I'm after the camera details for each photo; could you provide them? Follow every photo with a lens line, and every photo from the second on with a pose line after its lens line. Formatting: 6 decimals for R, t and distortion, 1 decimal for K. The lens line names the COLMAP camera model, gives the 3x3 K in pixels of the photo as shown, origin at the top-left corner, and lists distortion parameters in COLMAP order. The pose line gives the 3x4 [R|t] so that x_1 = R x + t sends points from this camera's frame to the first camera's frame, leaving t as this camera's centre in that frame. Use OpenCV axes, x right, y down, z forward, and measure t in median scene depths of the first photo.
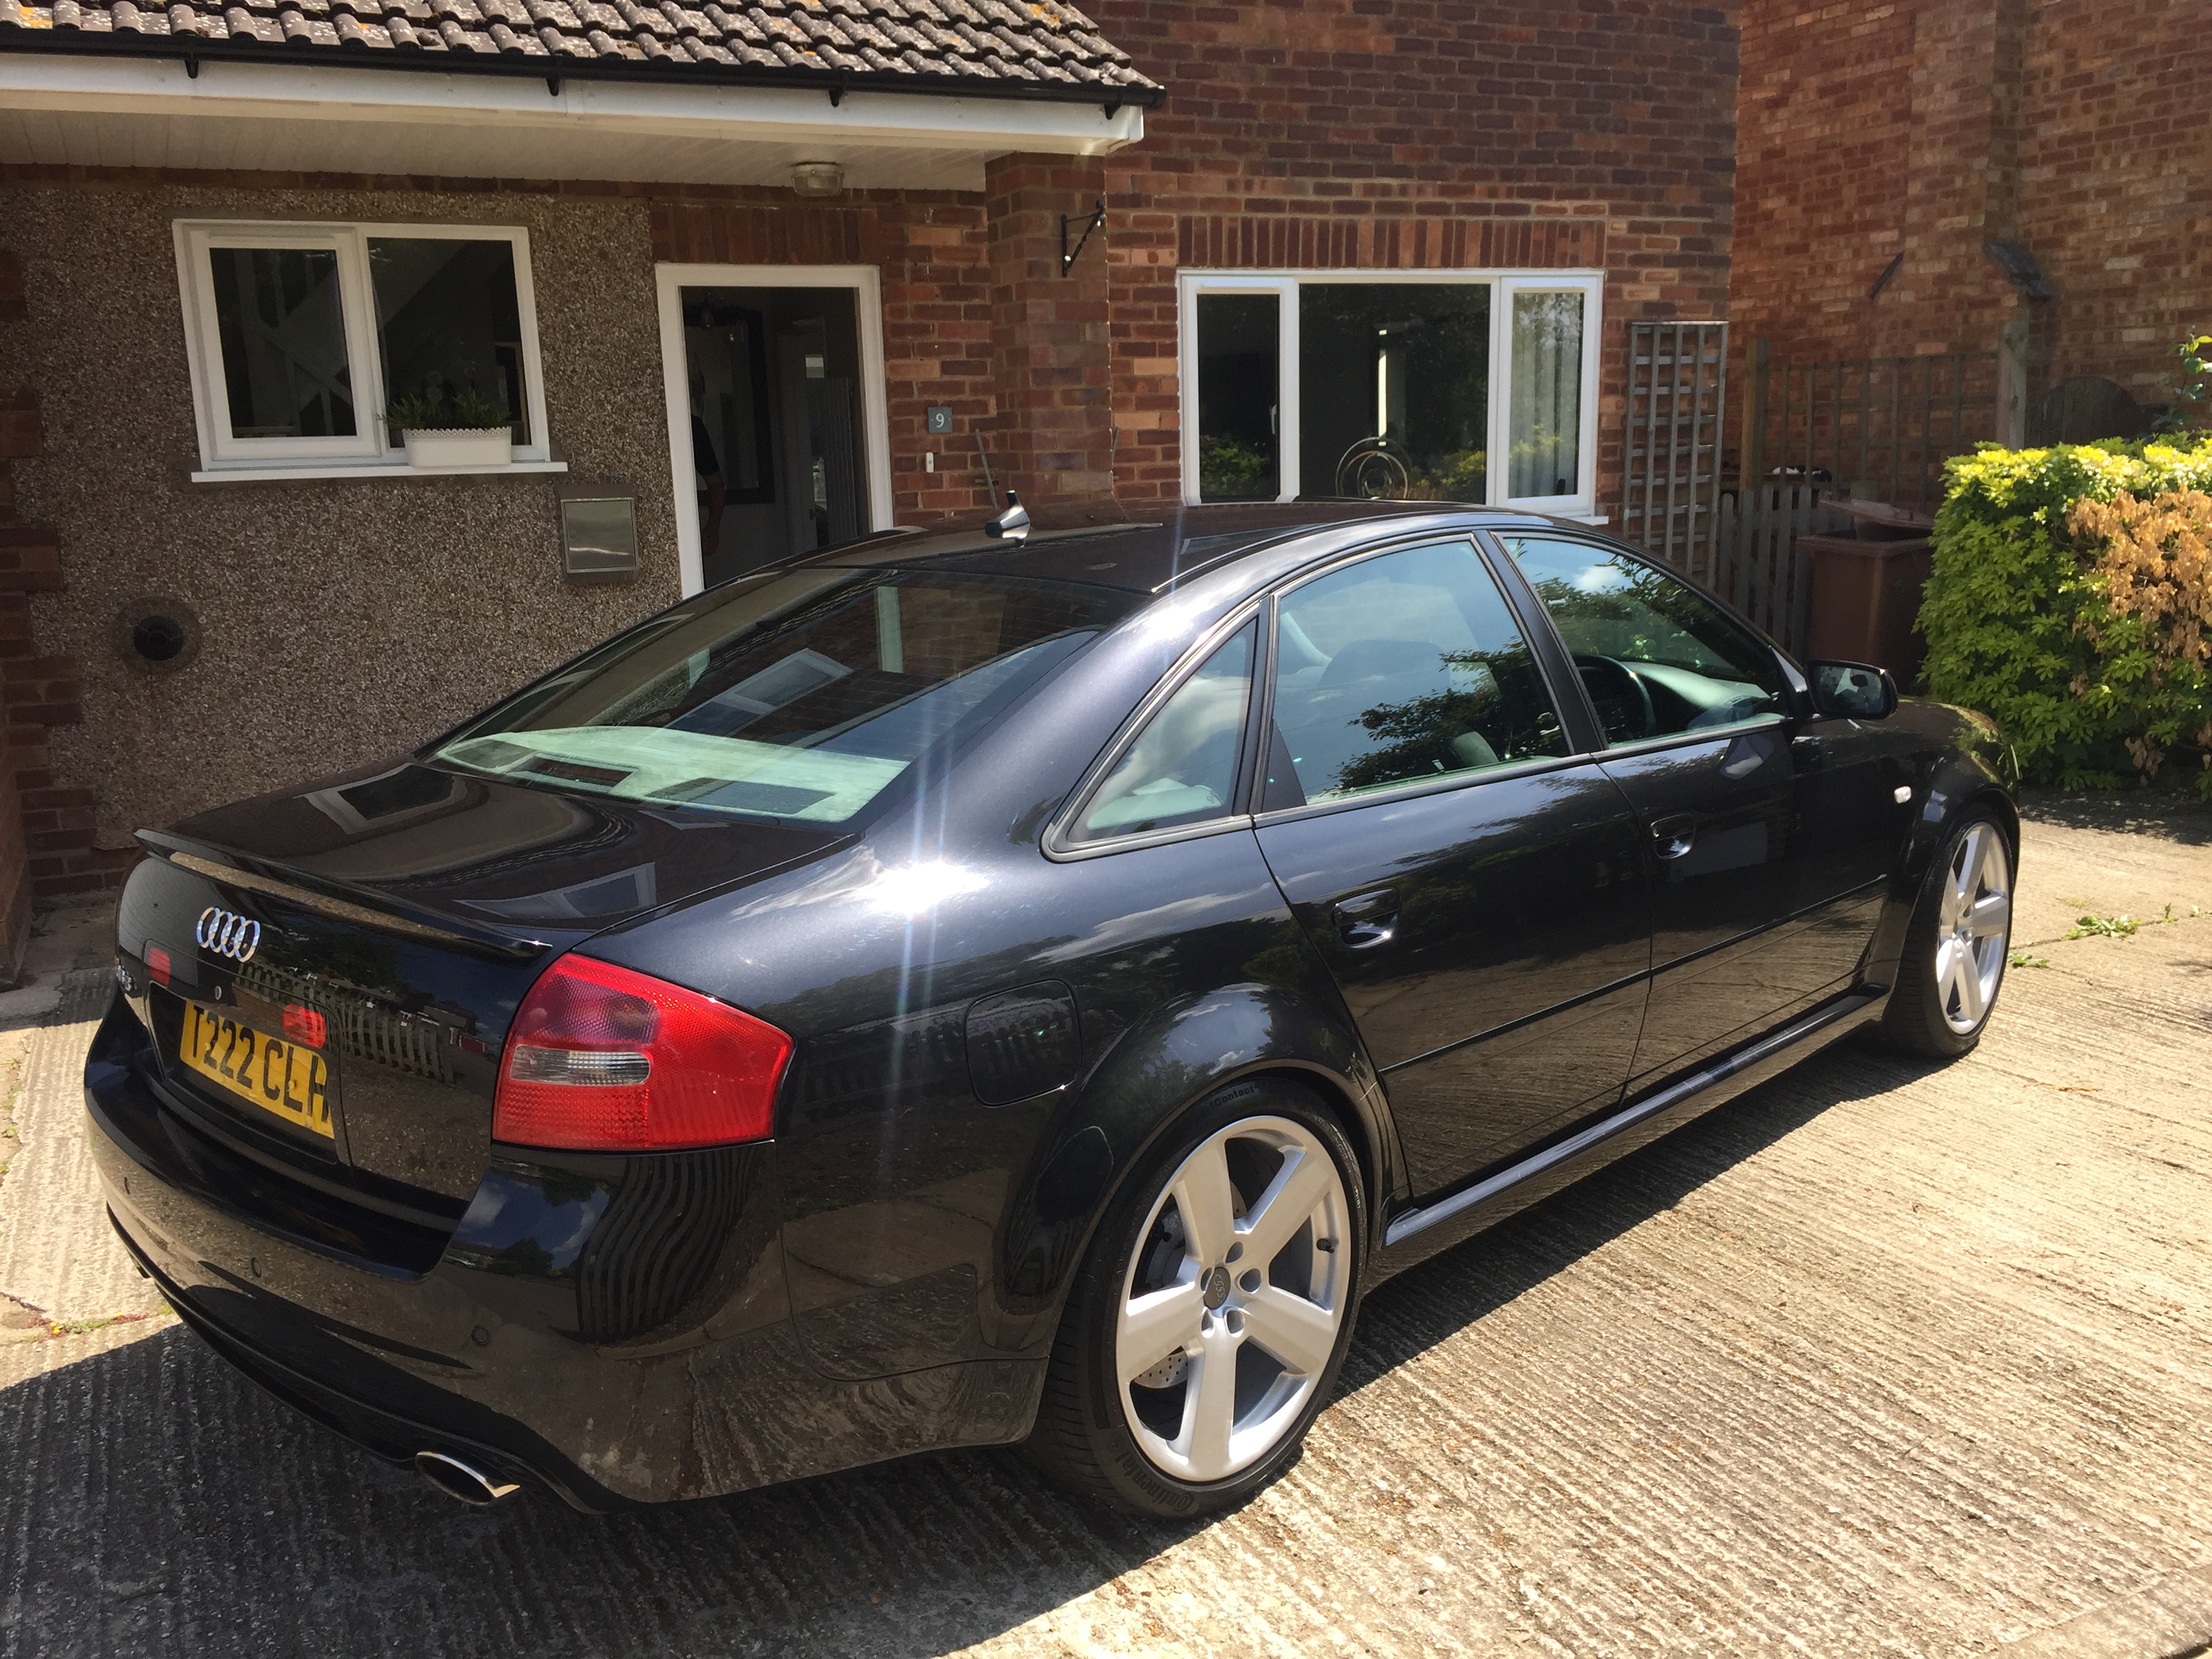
lens RADIAL K [[1900.6, 0, 1106.0], [0, 1900.6, 829.5], [0, 0, 1]] dist [0.096065, -0.132116]
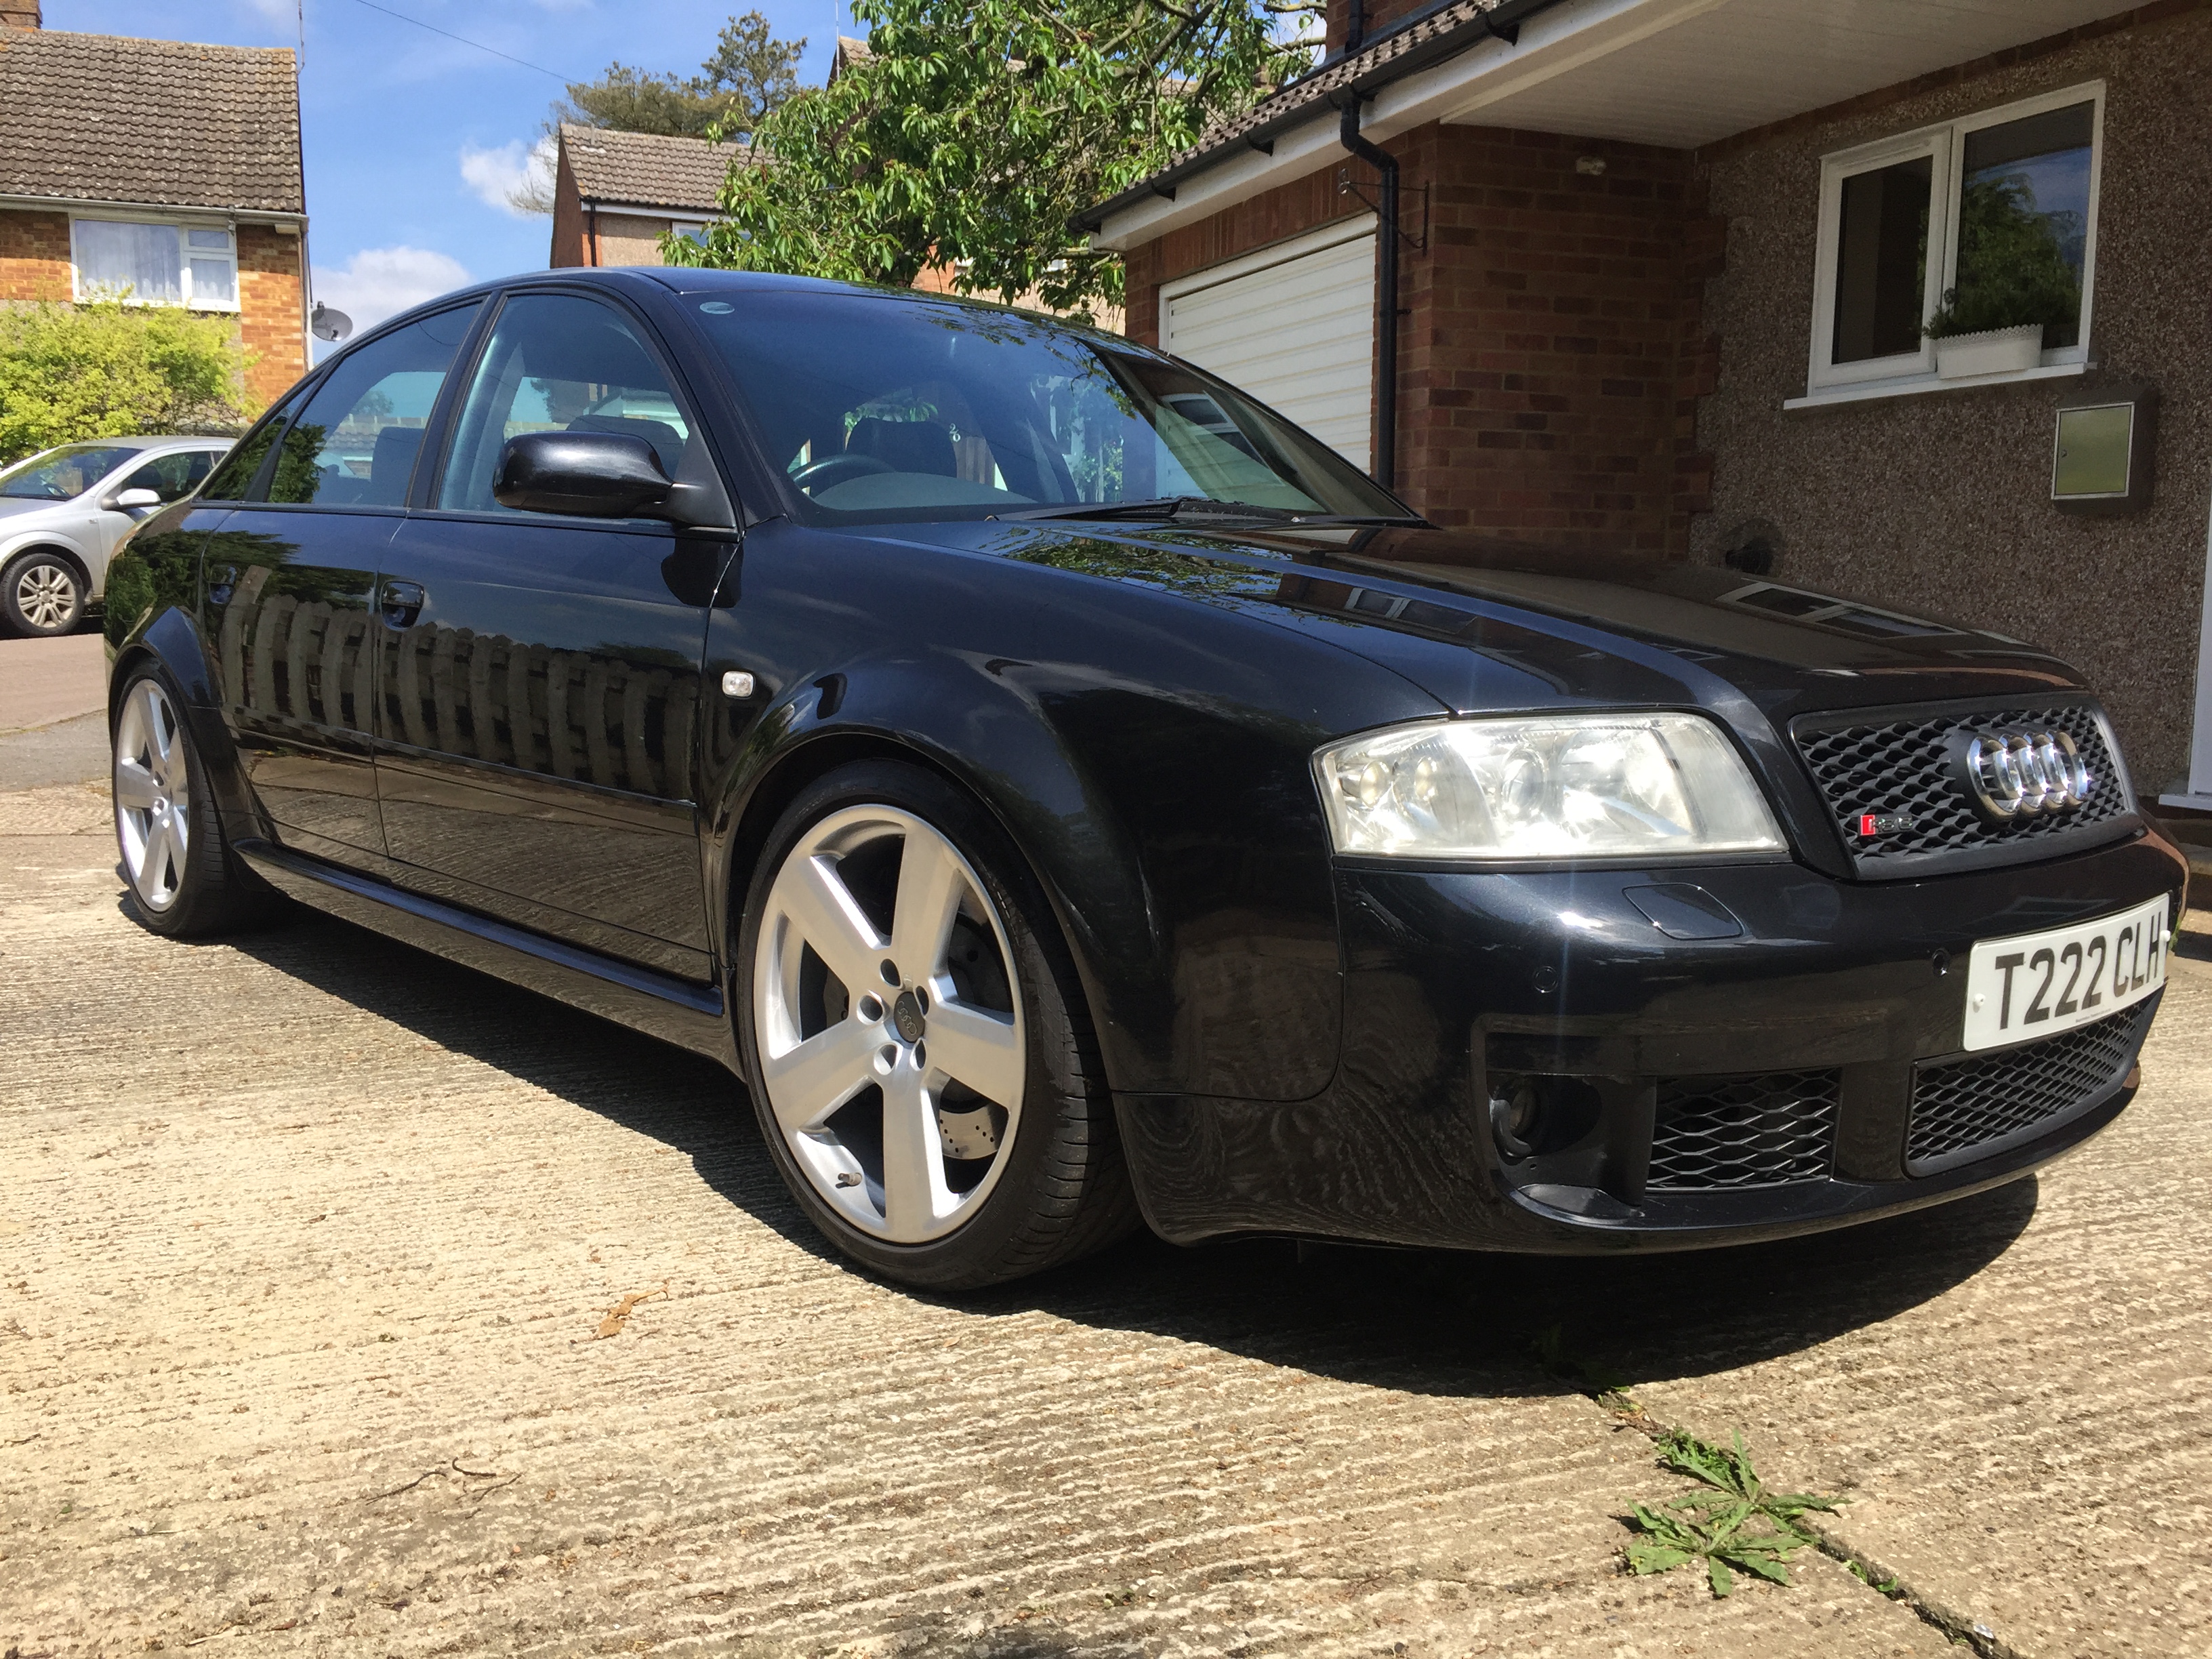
lens RADIAL K [[1900.6, 0, 1106.0], [0, 1900.6, 829.5], [0, 0, 1]] dist [0.096065, -0.132116]
pose [[-0.075478, 0.156861, -0.984732, 0.578867], [-0.203320, 0.964381, 0.169203, -0.056527], [0.976199, 0.212987, -0.040897, 0.674992]]
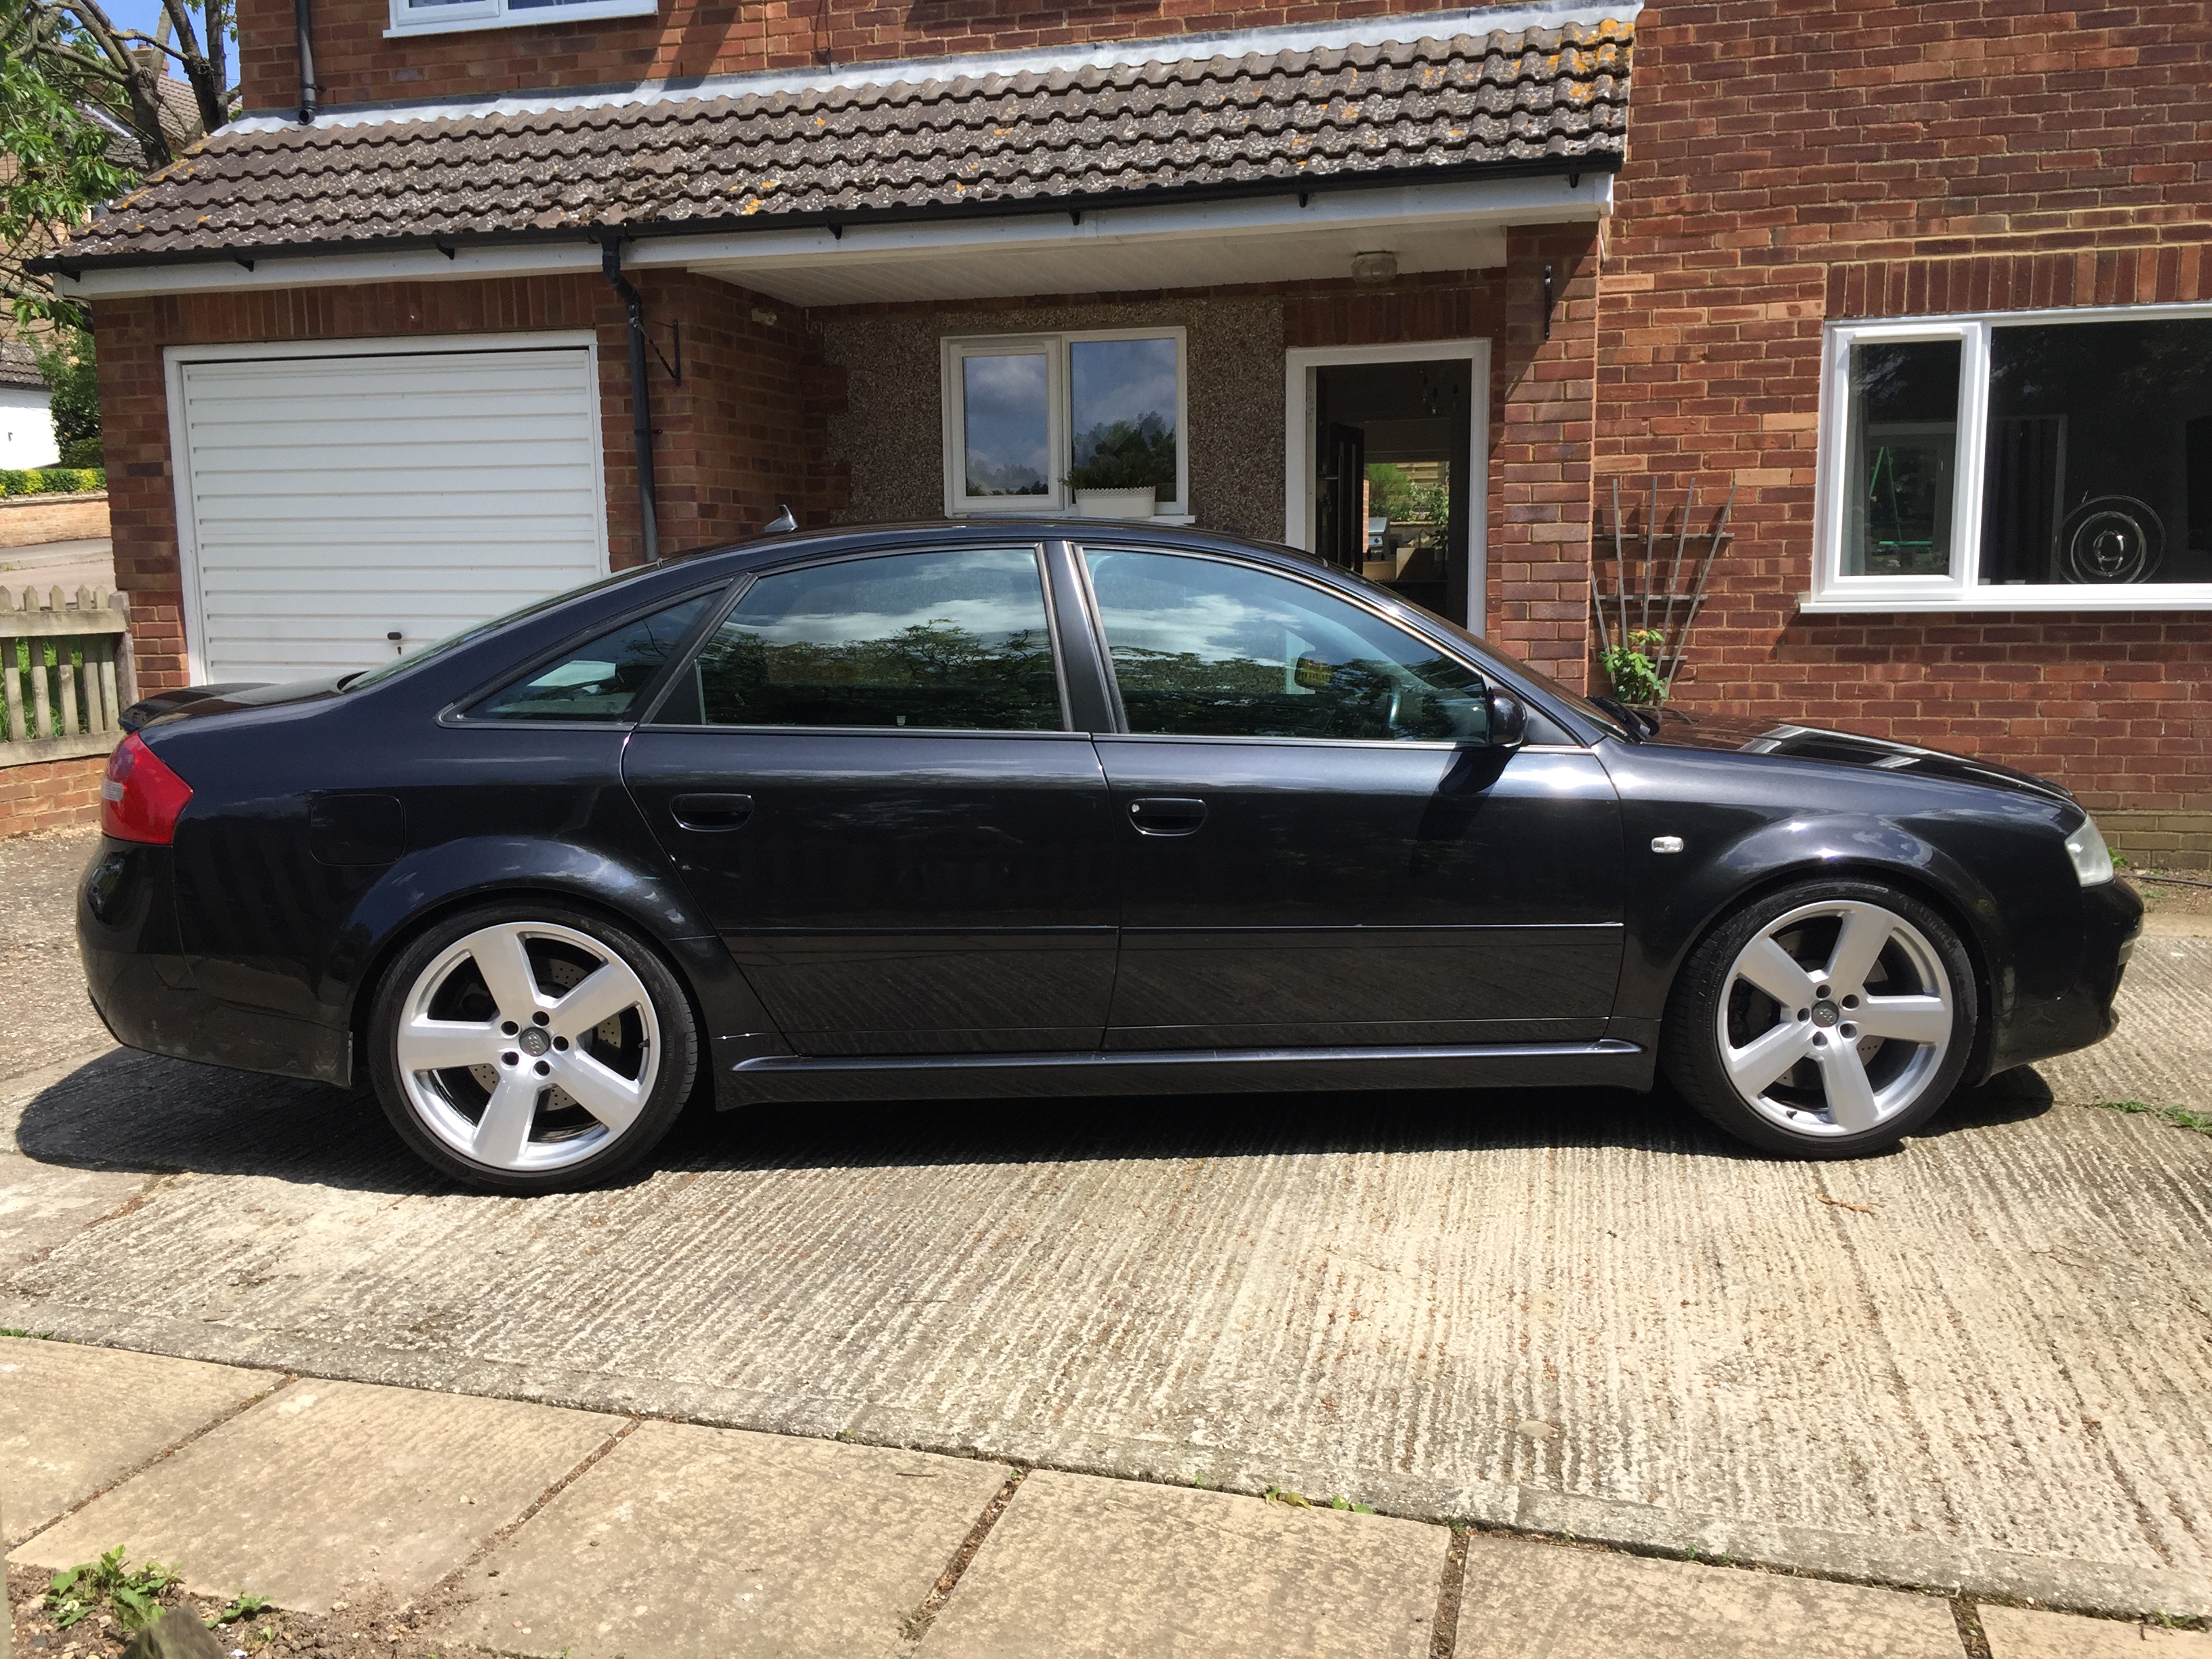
lens RADIAL K [[1900.6, 0, 1106.0], [0, 1900.6, 829.5], [0, 0, 1]] dist [0.096065, -0.132116]
pose [[0.750977, 0.113153, -0.650562, 0.484390], [-0.142962, 0.989703, 0.007111, 0.004539], [0.644667, 0.087665, 0.759420, 0.065131]]
